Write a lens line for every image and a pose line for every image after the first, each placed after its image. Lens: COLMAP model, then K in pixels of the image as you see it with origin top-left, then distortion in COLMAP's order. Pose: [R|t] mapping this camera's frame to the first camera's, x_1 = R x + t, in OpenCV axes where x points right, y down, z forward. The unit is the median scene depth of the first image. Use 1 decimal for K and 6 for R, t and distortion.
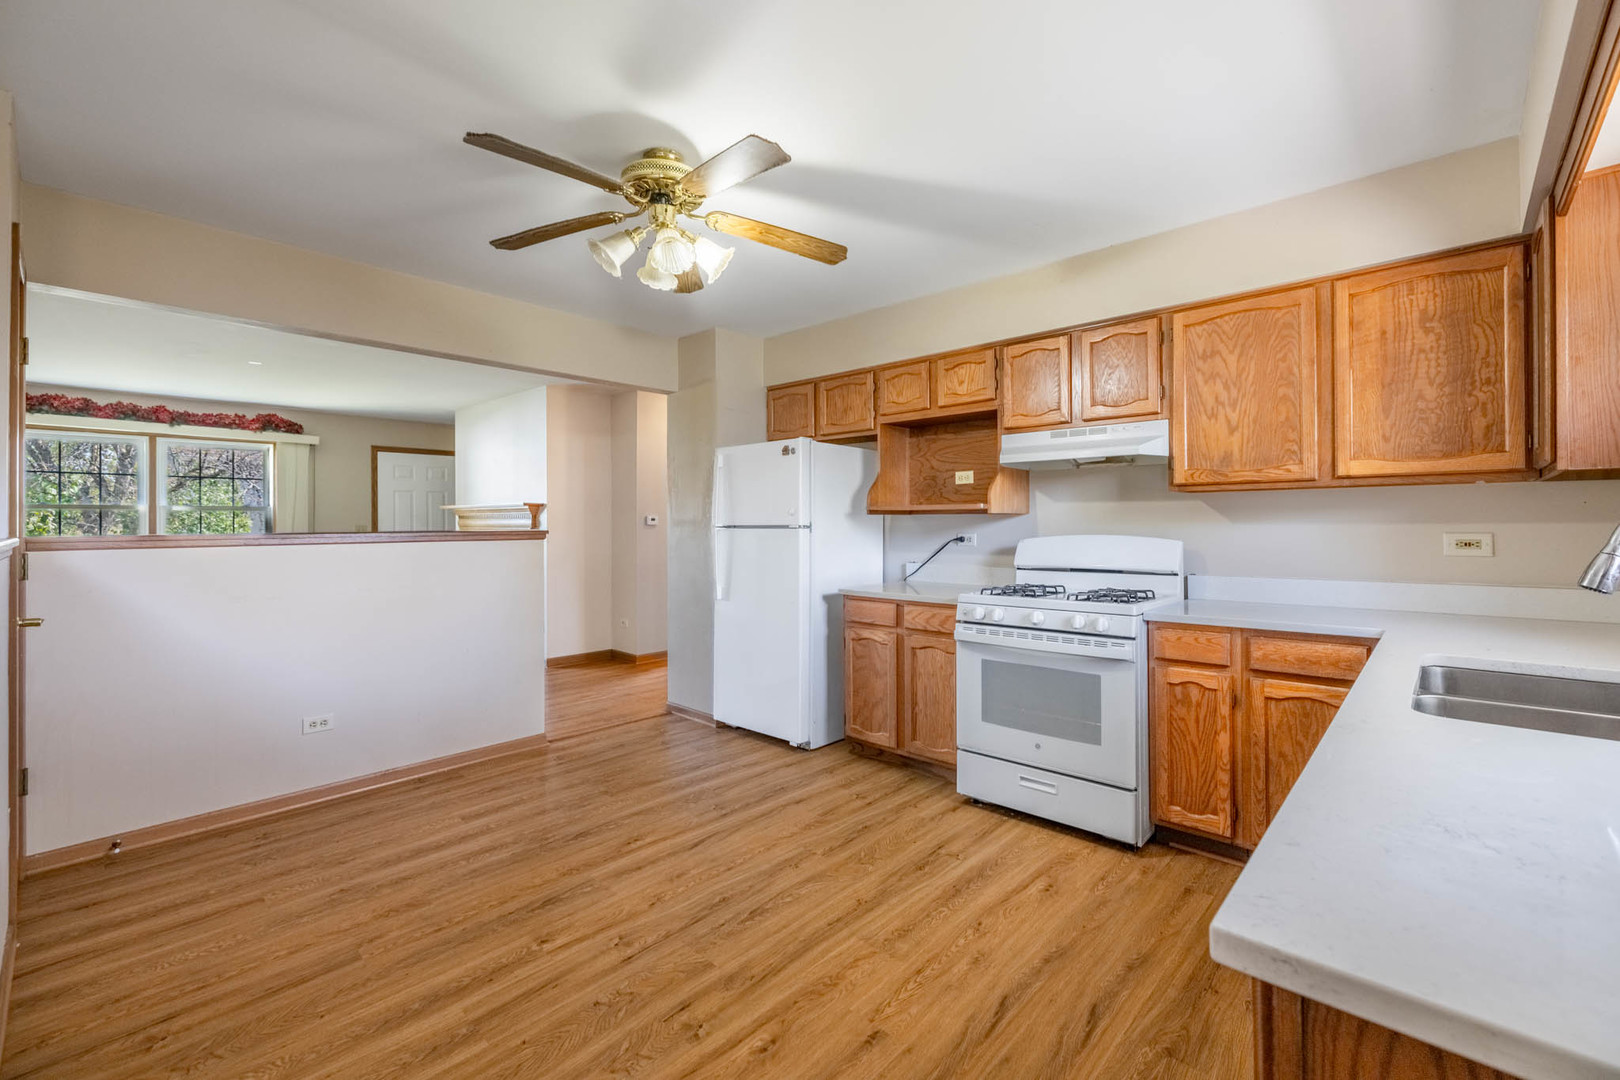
lens RADIAL K [[686.9, 0, 808.8], [0, 686.9, 532.3], [0, 0, 1]] dist [0.001318, -0.000211]
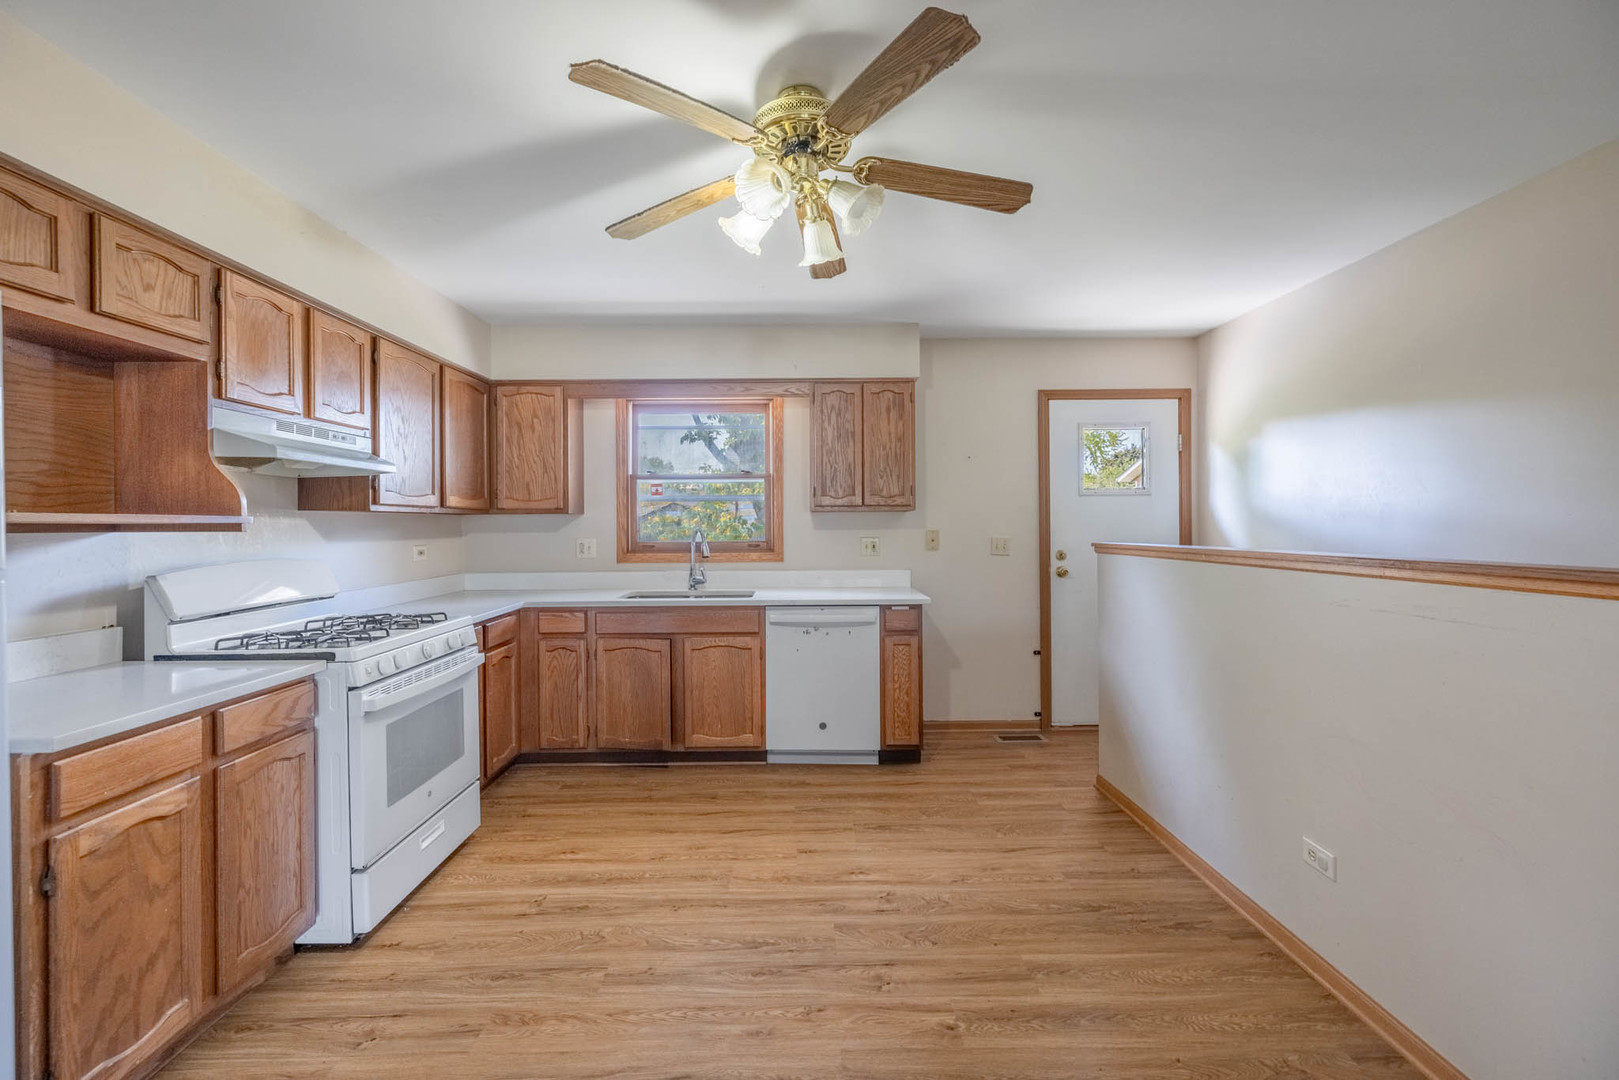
lens RADIAL K [[686.5, 0, 804.8], [0, 686.5, 527.3], [0, 0, 1]] dist [0.001318, -0.000211]
pose [[-0.692972, 0.005284, 0.720945, -0.874009], [0.017492, 0.999802, 0.009486, -0.045396], [-0.720752, 0.019184, -0.692928, 1.698039]]
